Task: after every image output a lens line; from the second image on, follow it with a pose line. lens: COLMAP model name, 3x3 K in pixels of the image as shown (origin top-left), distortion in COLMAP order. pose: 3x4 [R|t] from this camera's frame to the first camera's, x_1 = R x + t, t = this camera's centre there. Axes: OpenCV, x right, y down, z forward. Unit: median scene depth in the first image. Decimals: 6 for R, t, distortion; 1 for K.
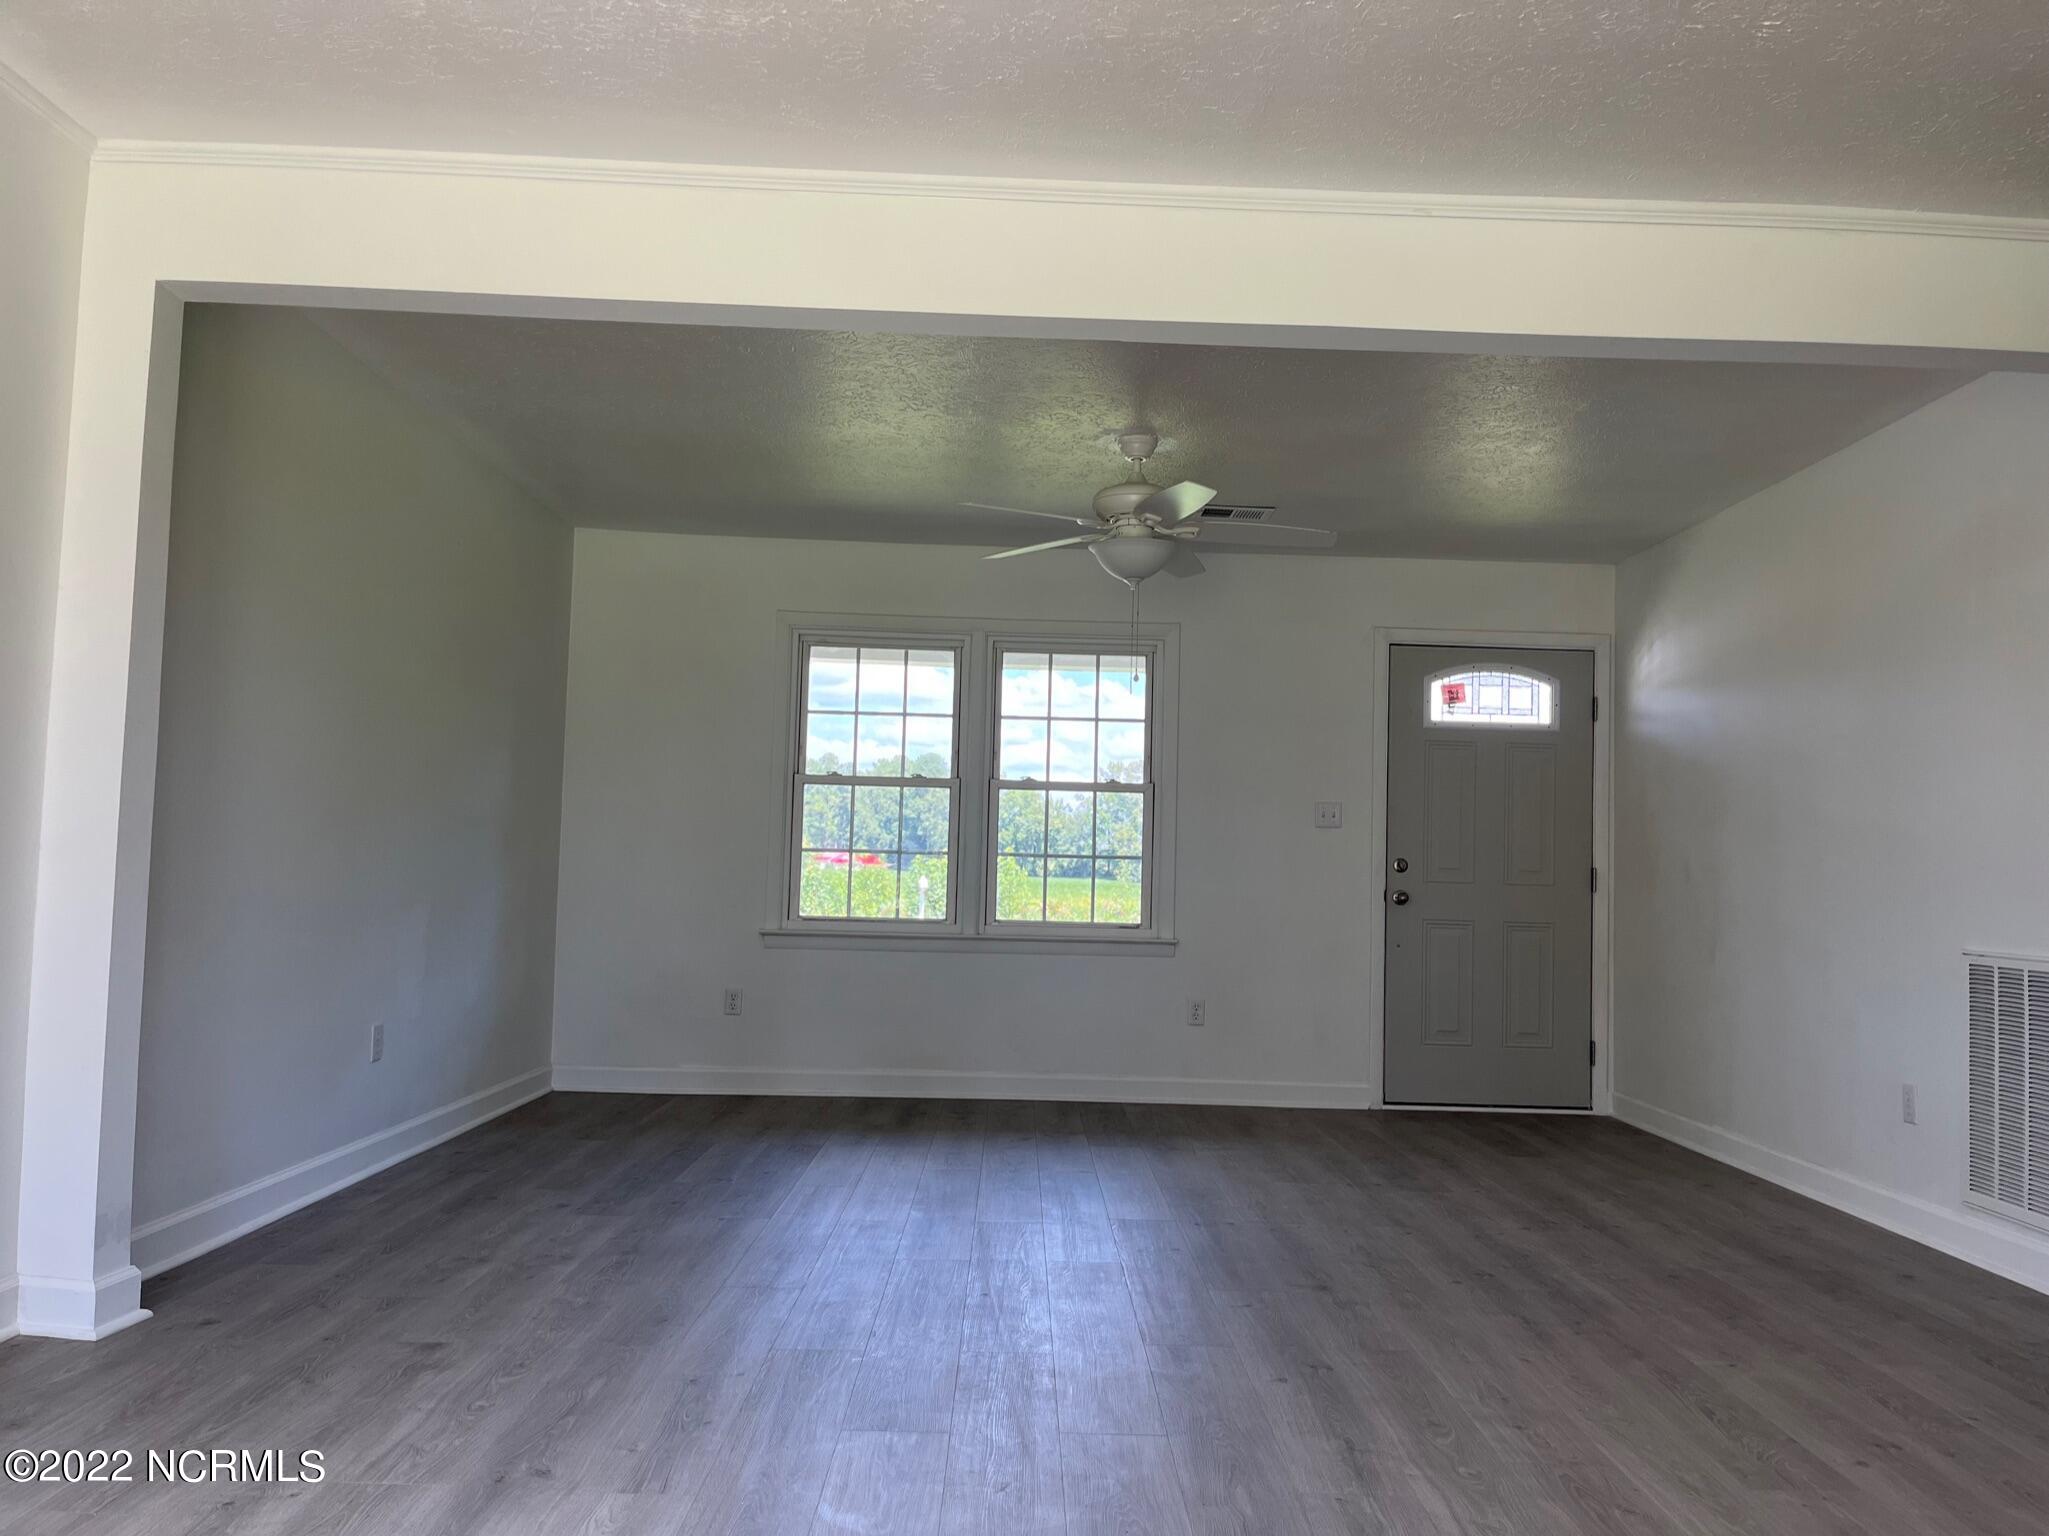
lens RADIAL K [[1561.9, 0, 1018.1], [0, 1561.9, 775.0], [0, 0, 1]] dist [0.081453, -0.126221]
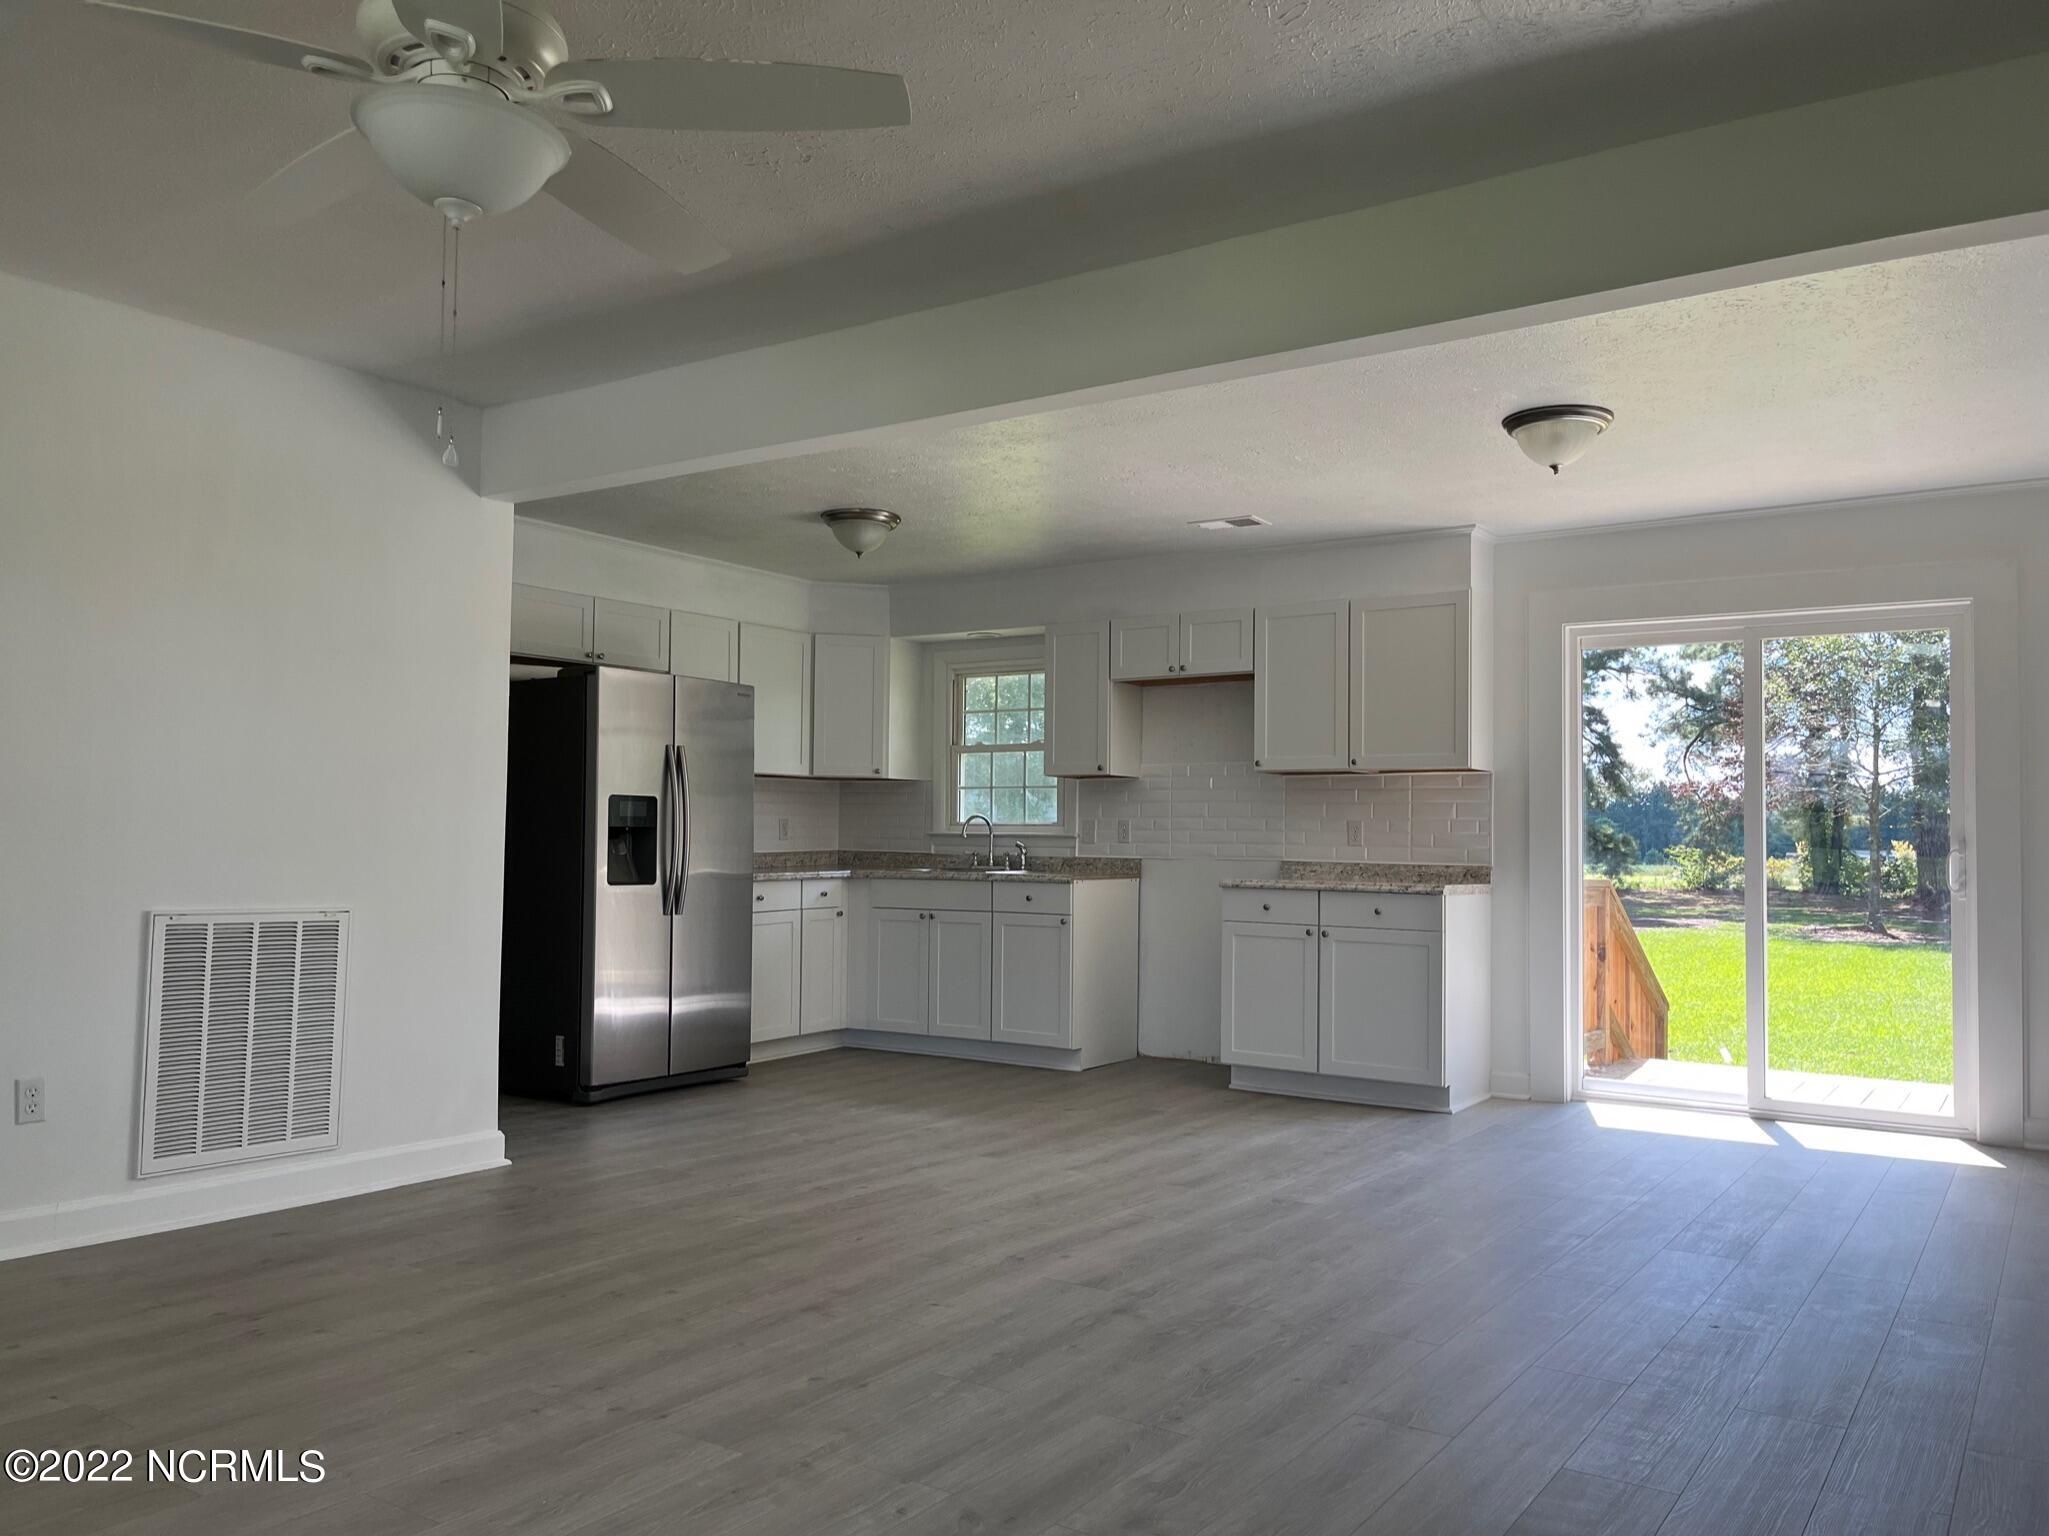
lens RADIAL K [[1561.9, 0, 1018.1], [0, 1561.9, 775.0], [0, 0, 1]] dist [0.081453, -0.126221]
pose [[-0.824691, -0.016321, 0.565348, -0.493125], [-0.072472, 0.994393, -0.077011, 0.084454], [-0.560921, -0.104482, -0.821250, 1.984621]]
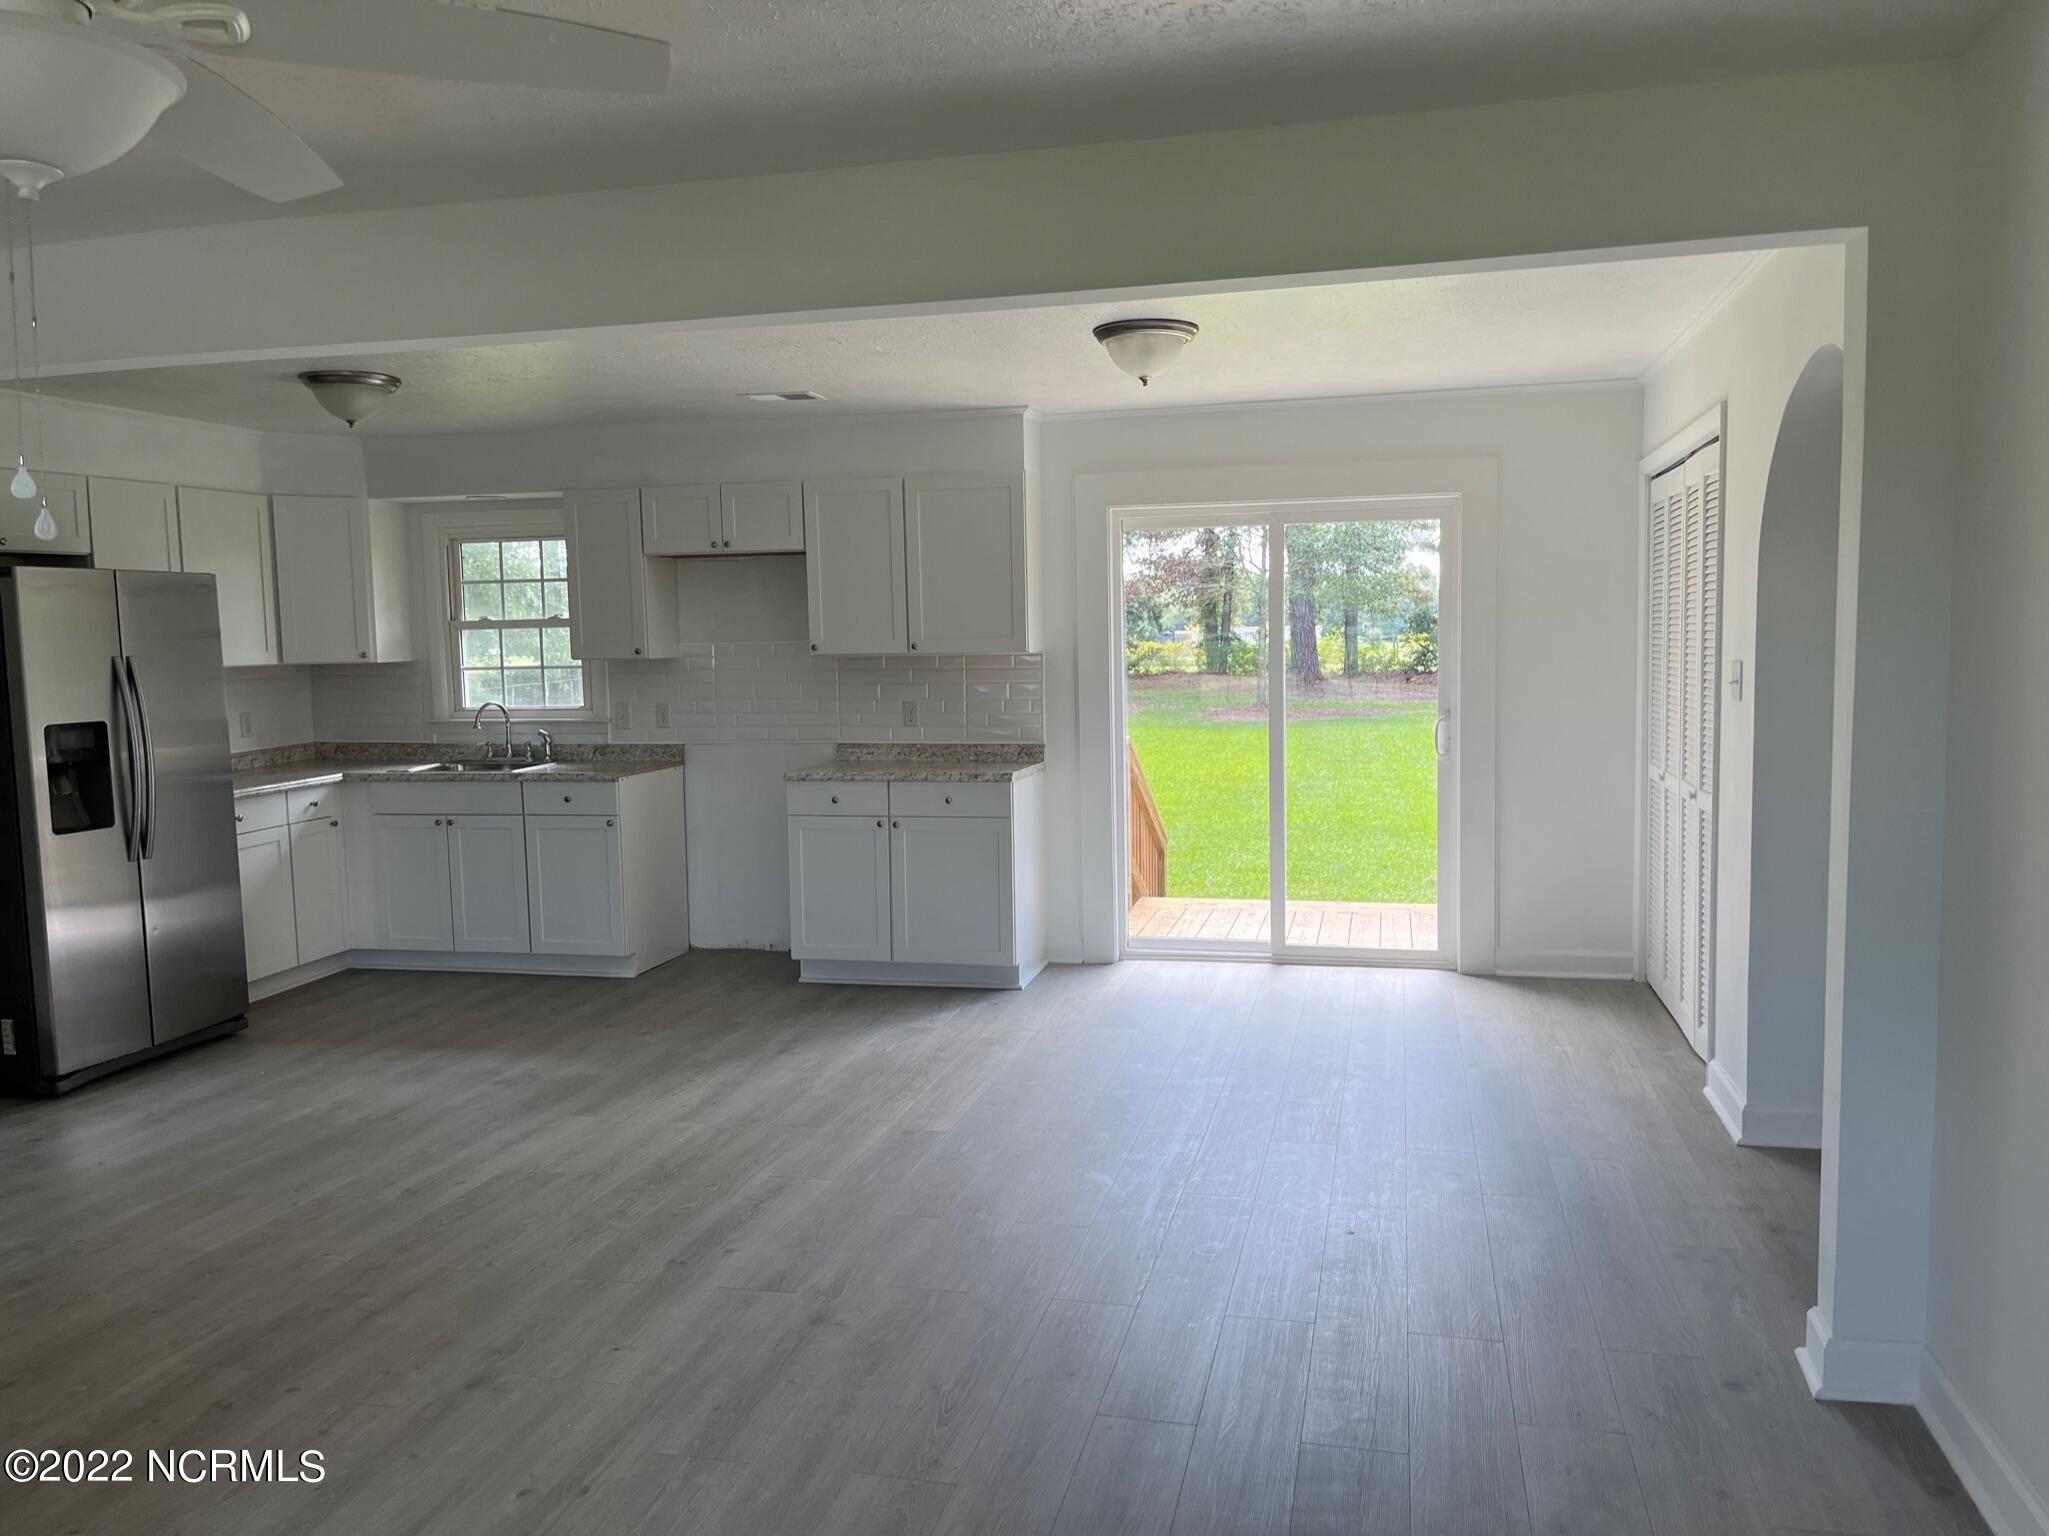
lens RADIAL K [[1567.2, 0, 1031.5], [0, 1567.2, 768.7], [0, 0, 1]] dist [0.064856, -0.099265]
pose [[-0.971922, -0.031477, 0.233188, -0.315437], [-0.024387, 0.999150, 0.033225, -0.038026], [-0.234036, 0.026605, -0.971864, 1.987183]]
